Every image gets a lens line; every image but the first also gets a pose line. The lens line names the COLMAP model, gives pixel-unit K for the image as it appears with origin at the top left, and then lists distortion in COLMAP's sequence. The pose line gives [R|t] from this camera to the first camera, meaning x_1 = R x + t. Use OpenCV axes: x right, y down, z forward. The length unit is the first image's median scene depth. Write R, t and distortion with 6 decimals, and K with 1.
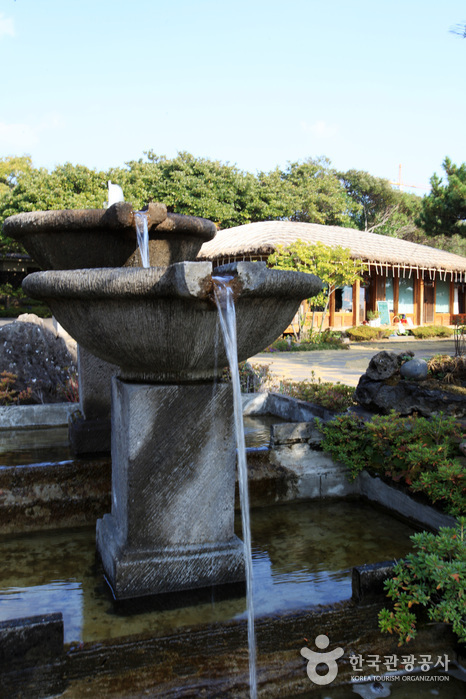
lens RADIAL K [[688.3, 0, 233.0], [0, 688.3, 349.5], [0, 0, 1]] dist [0.013255, 0.018413]
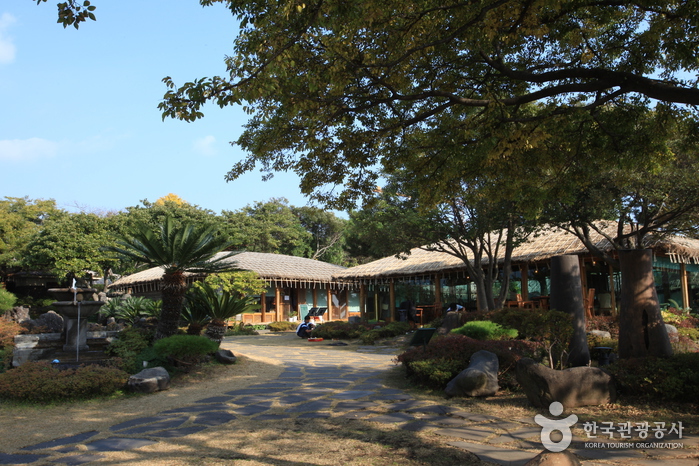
lens RADIAL K [[688.3, 0, 349.5], [0, 688.3, 233.0], [0, 0, 1]] dist [0.013255, 0.018413]
pose [[0.992041, -0.006309, 0.125754, 0.131134], [0.028175, 0.984541, -0.172876, 0.035513], [-0.122719, 0.175043, 0.976883, -0.457806]]
